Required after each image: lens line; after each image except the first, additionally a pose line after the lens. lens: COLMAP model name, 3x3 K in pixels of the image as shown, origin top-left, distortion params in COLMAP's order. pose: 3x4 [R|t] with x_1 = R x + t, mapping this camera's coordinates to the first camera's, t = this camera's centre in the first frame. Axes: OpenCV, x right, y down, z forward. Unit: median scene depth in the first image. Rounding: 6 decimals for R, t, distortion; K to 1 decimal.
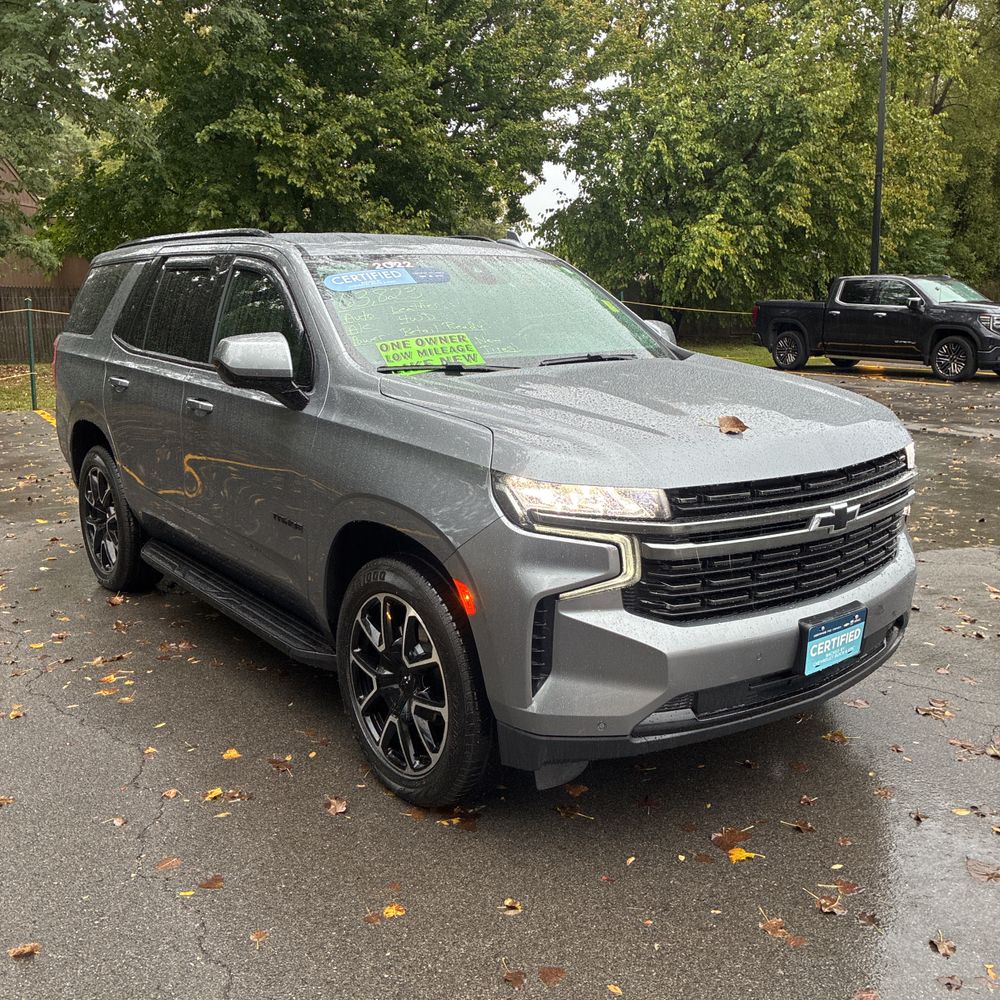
lens RADIAL K [[1007.6, 0, 496.7], [0, 1007.6, 486.5], [0, 0, 1]] dist [0.063057, -0.073807]
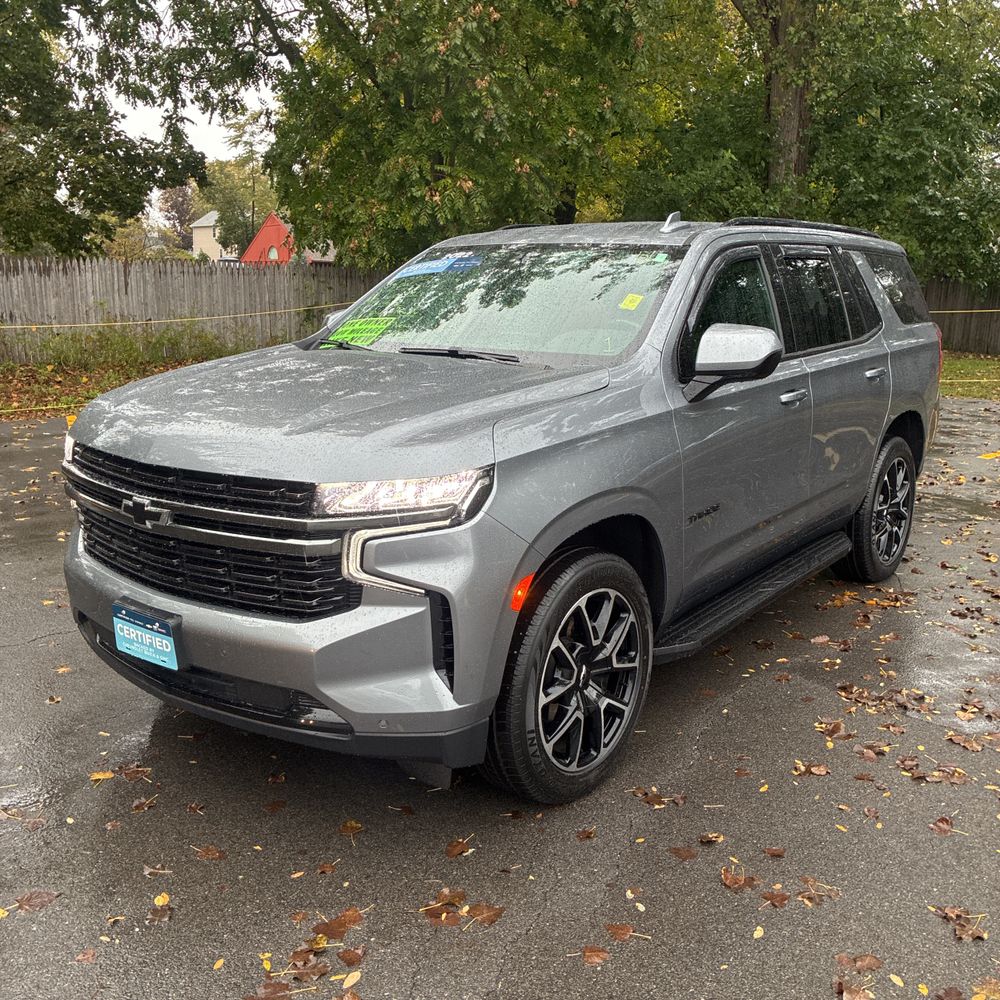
lens RADIAL K [[1017.0, 0, 501.6], [0, 1017.0, 493.9], [0, 0, 1]] dist [0.024054, -0.000740]
pose [[0.234367, 0.212517, -0.948635, 1.301758], [-0.196581, 0.966015, 0.167844, -0.212599], [0.952065, 0.147146, 0.268179, 1.023766]]
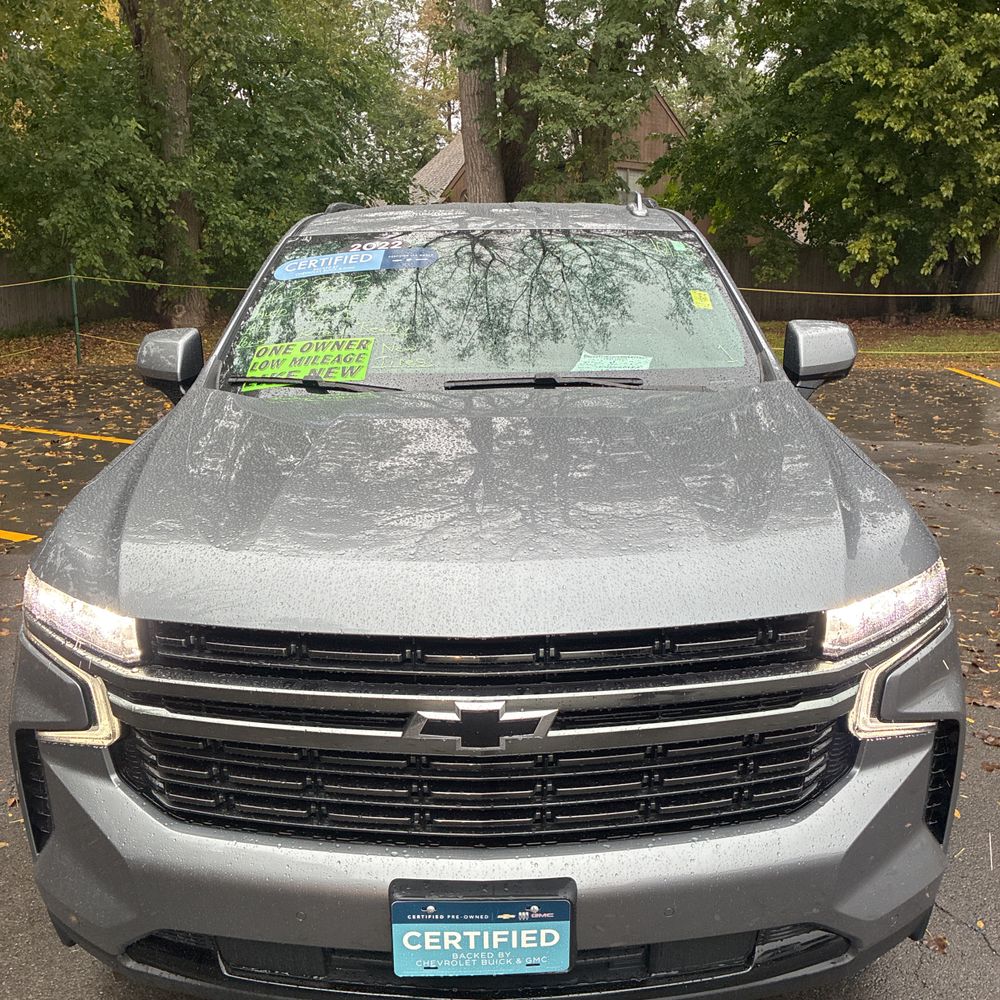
lens RADIAL K [[1012.1, 0, 503.8], [0, 1012.1, 488.3], [0, 0, 1]] dist [0.036923, -0.028856]
pose [[0.784295, 0.139411, -0.604522, 0.635471], [-0.112641, 0.990228, 0.082223, -0.137458], [0.610077, 0.003607, 0.792334, 0.550439]]
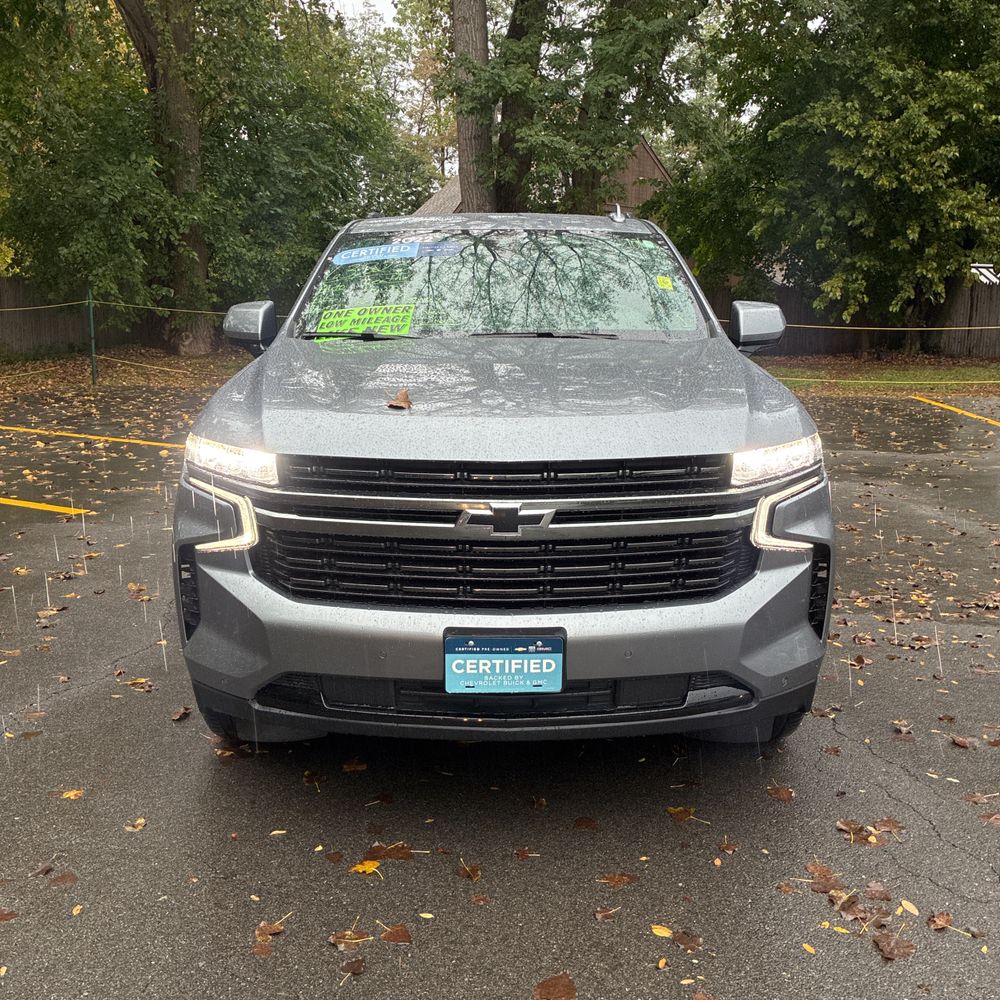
lens RADIAL K [[1017.0, 0, 501.6], [0, 1017.0, 493.9], [0, 0, 1]] dist [0.024054, -0.000740]
pose [[0.789239, 0.125788, -0.601065, 0.807746], [-0.125080, 0.991206, 0.043196, -0.025178], [0.601213, 0.041089, 0.798032, 0.309630]]
